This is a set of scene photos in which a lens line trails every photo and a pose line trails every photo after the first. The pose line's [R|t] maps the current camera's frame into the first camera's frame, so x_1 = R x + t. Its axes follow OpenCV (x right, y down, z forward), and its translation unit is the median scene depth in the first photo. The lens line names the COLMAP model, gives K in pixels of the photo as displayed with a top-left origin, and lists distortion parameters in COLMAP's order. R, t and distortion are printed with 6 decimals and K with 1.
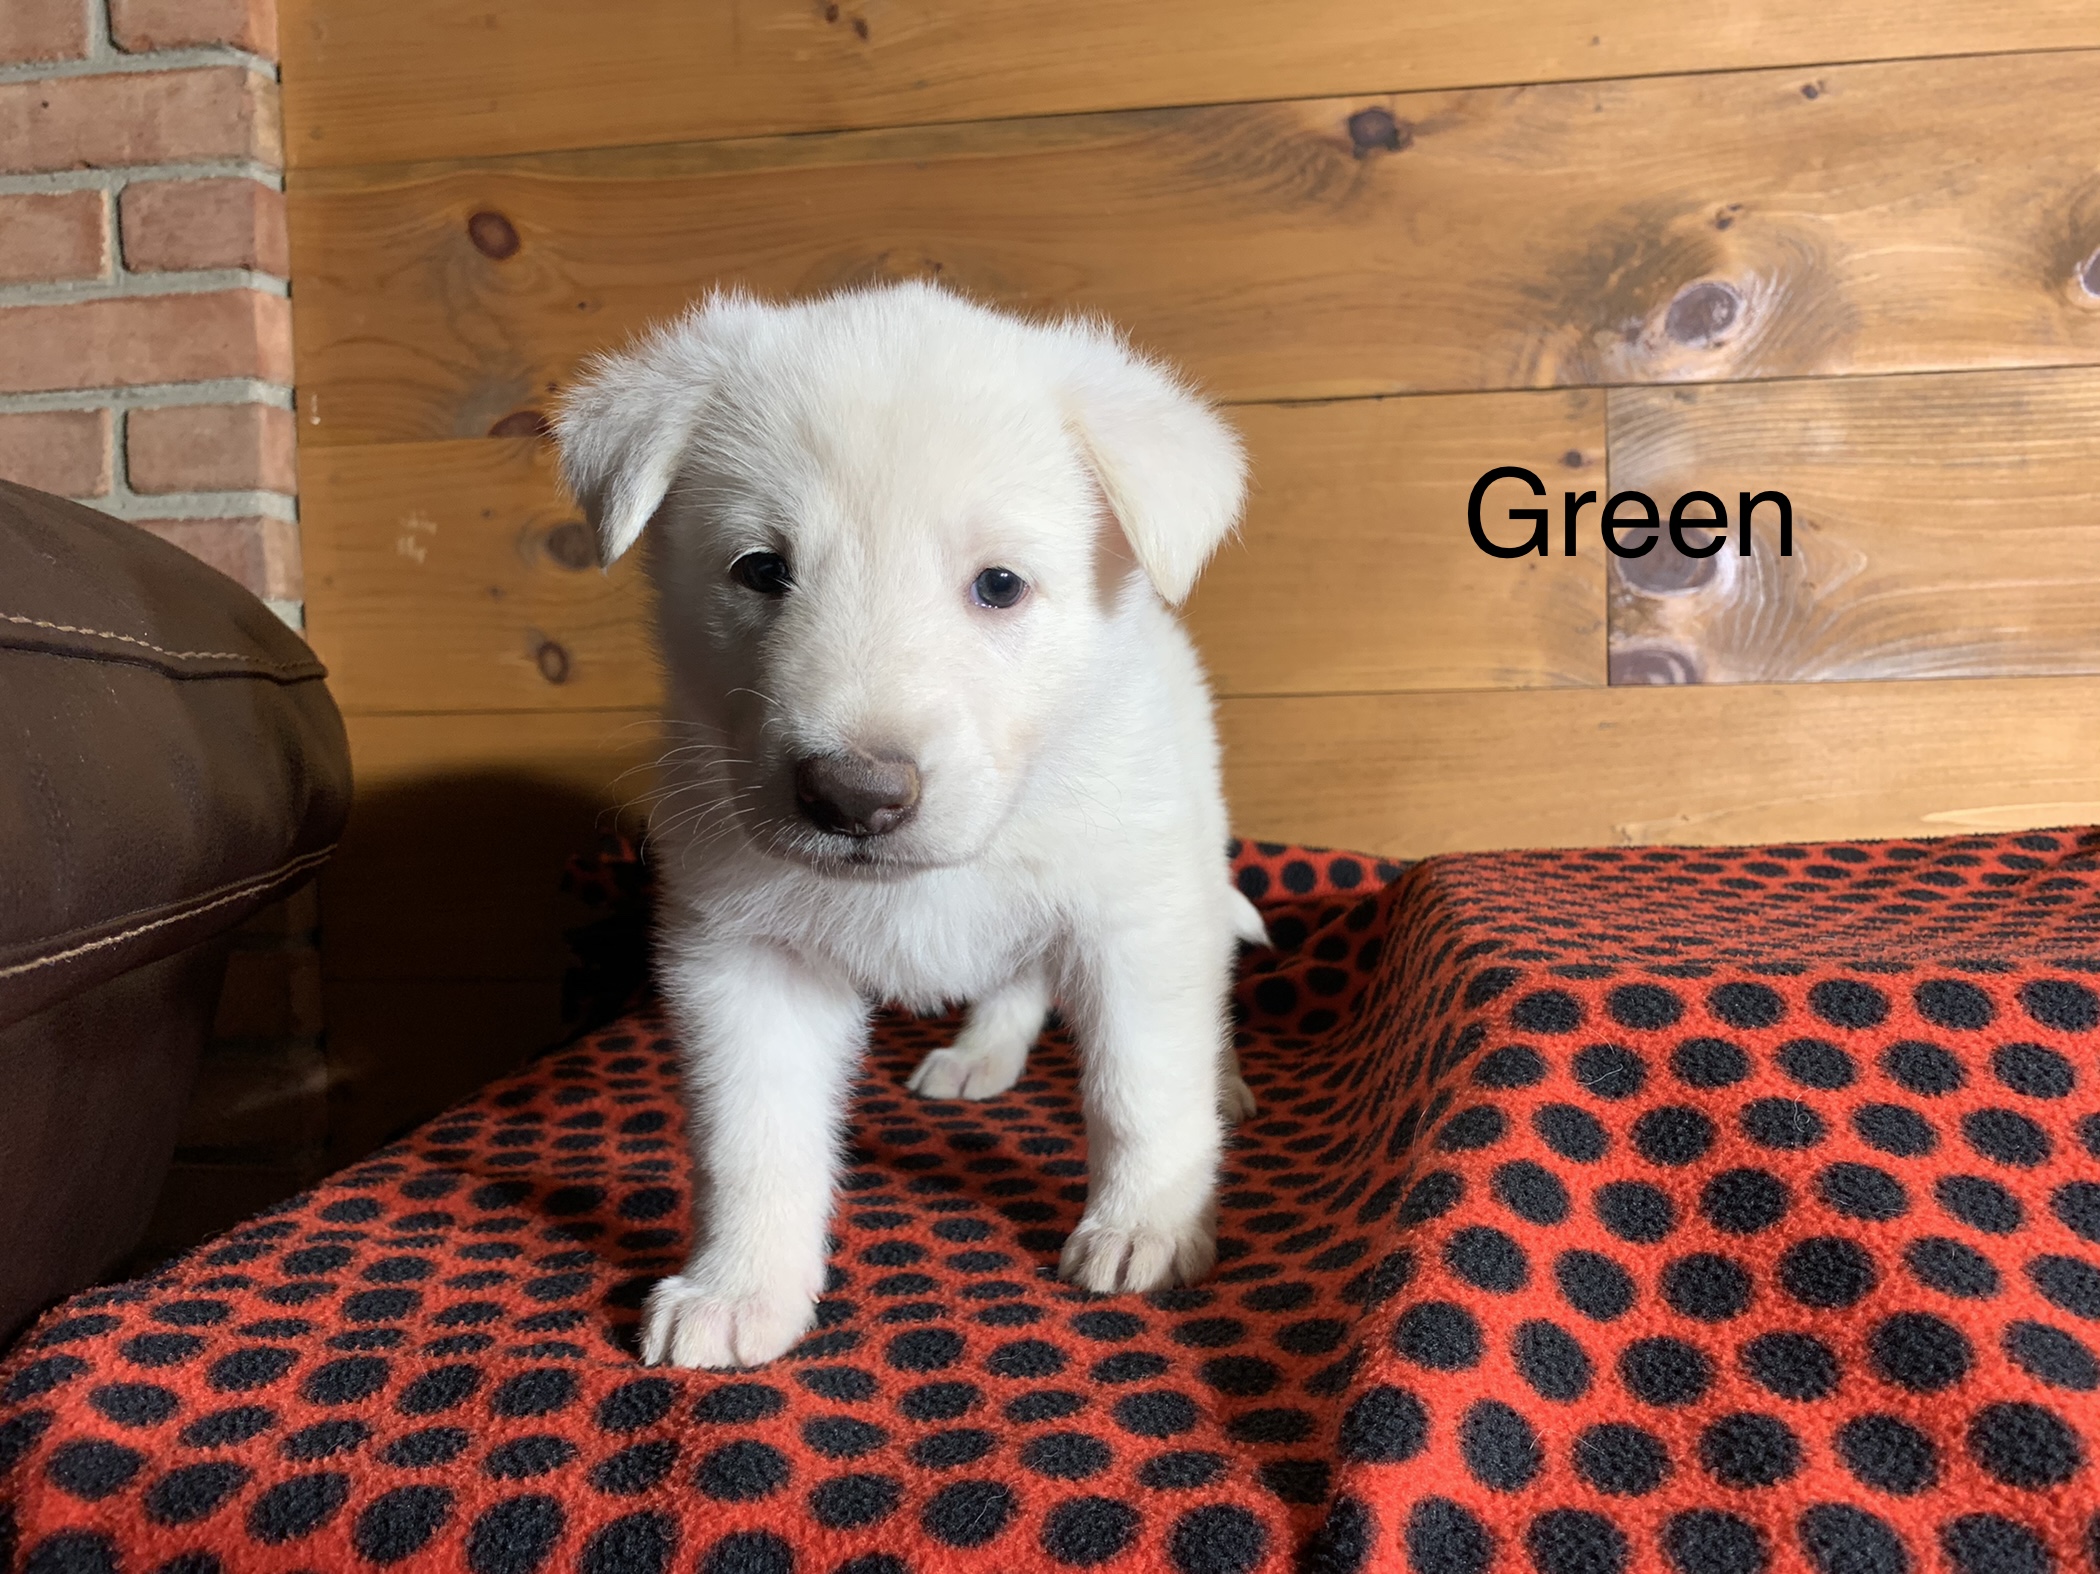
lens RADIAL K [[1553.8, 0, 1050.0], [0, 1553.8, 787.0], [0, 0, 1]] dist [-0.004956, -0.000195]
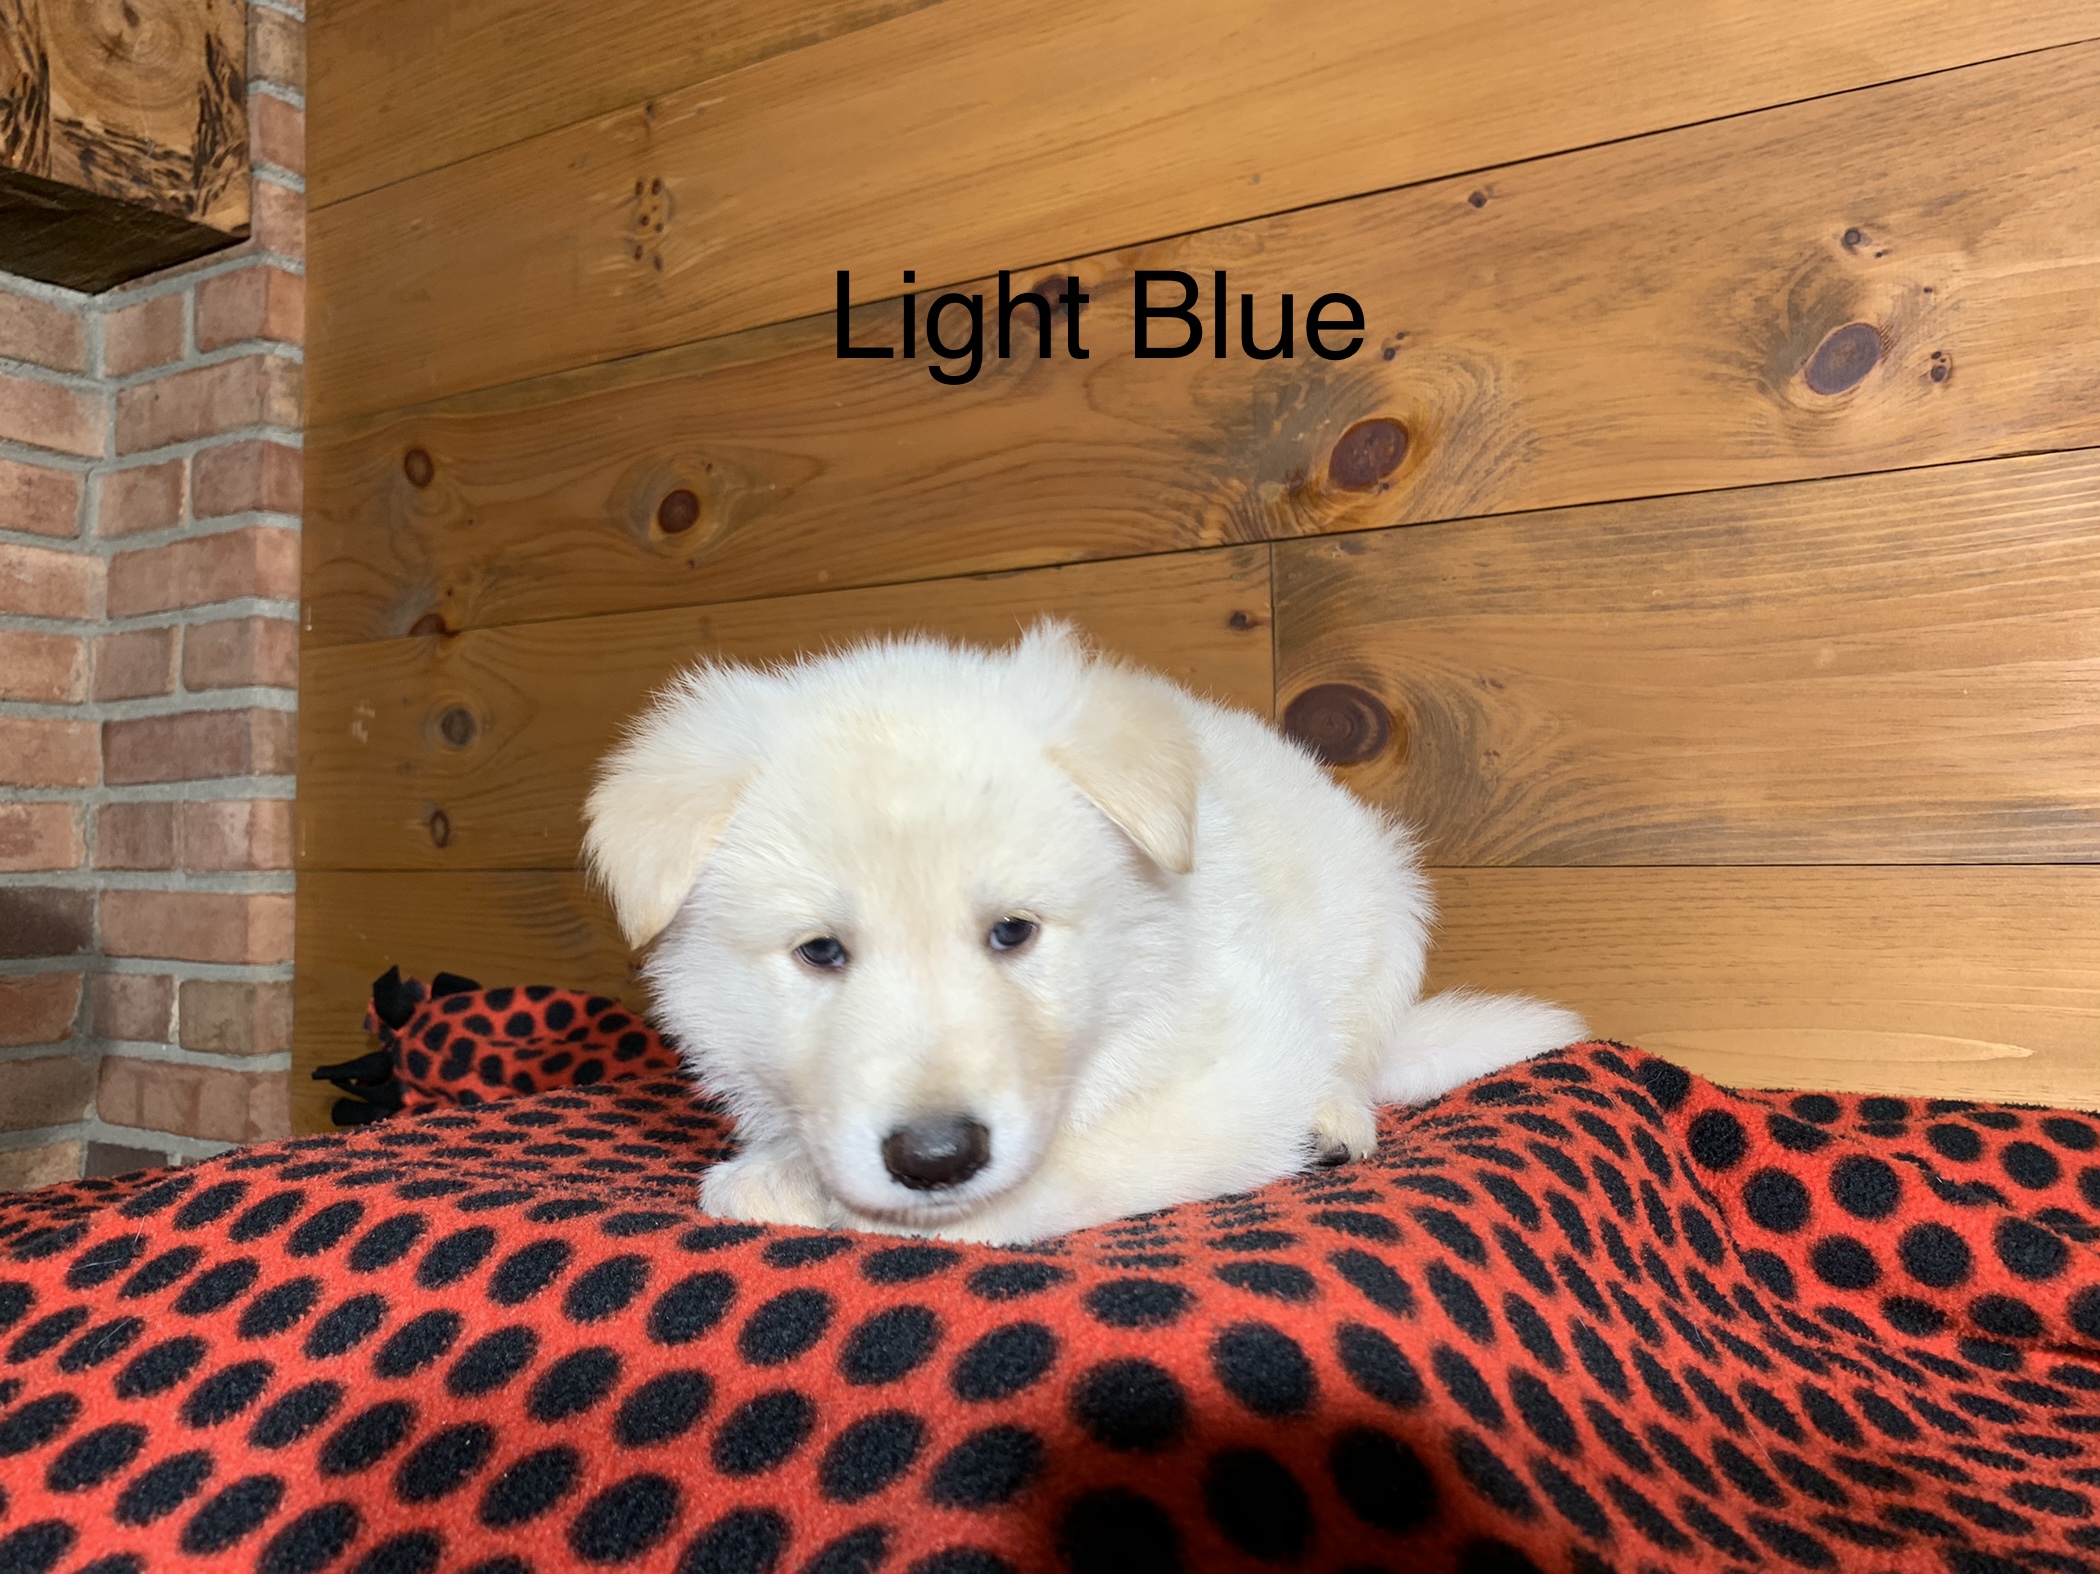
lens RADIAL K [[1553.5, 0, 1059.9], [0, 1553.5, 775.0], [0, 0, 1]] dist [-0.006031, 0.001039]
pose [[0.926446, -0.004438, -0.376401, 0.570576], [-0.031835, 0.995424, -0.090093, -0.032774], [0.375078, 0.095449, 0.922066, 0.119490]]
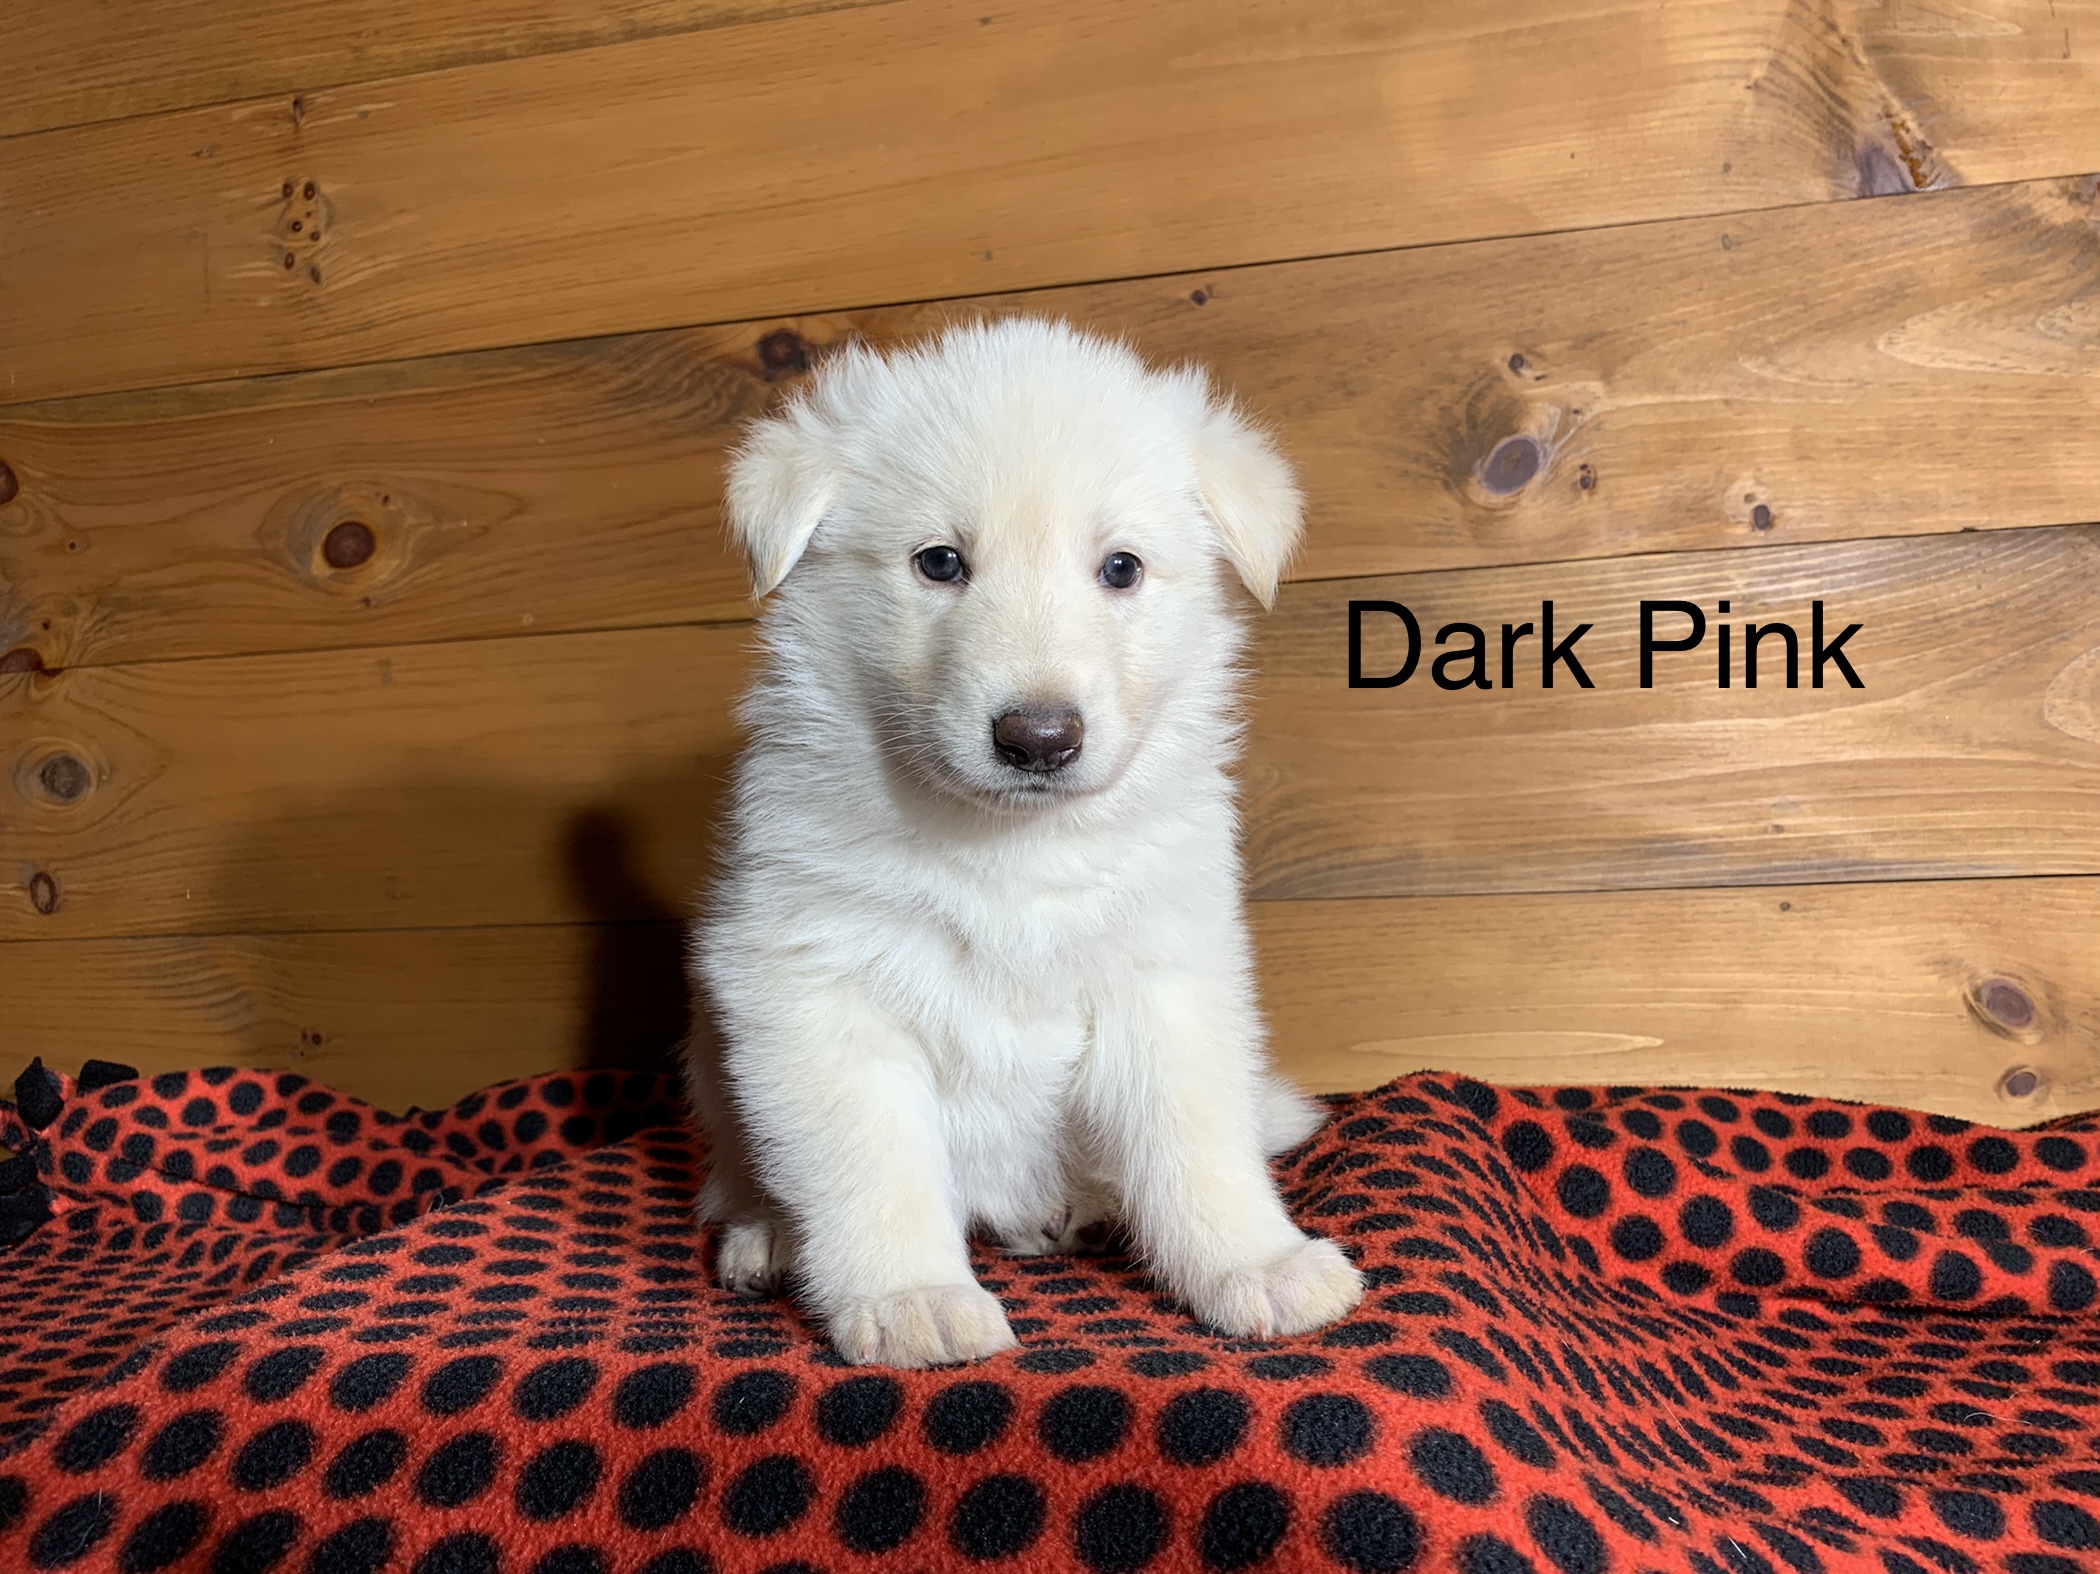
lens RADIAL K [[1553.8, 0, 1050.0], [0, 1553.8, 787.0], [0, 0, 1]] dist [-0.004956, -0.000195]
pose [[0.996616, -0.021348, -0.079376, 0.443719], [0.015383, 0.997064, -0.075015, -0.067105], [0.080745, 0.073540, 0.994018, 0.044725]]
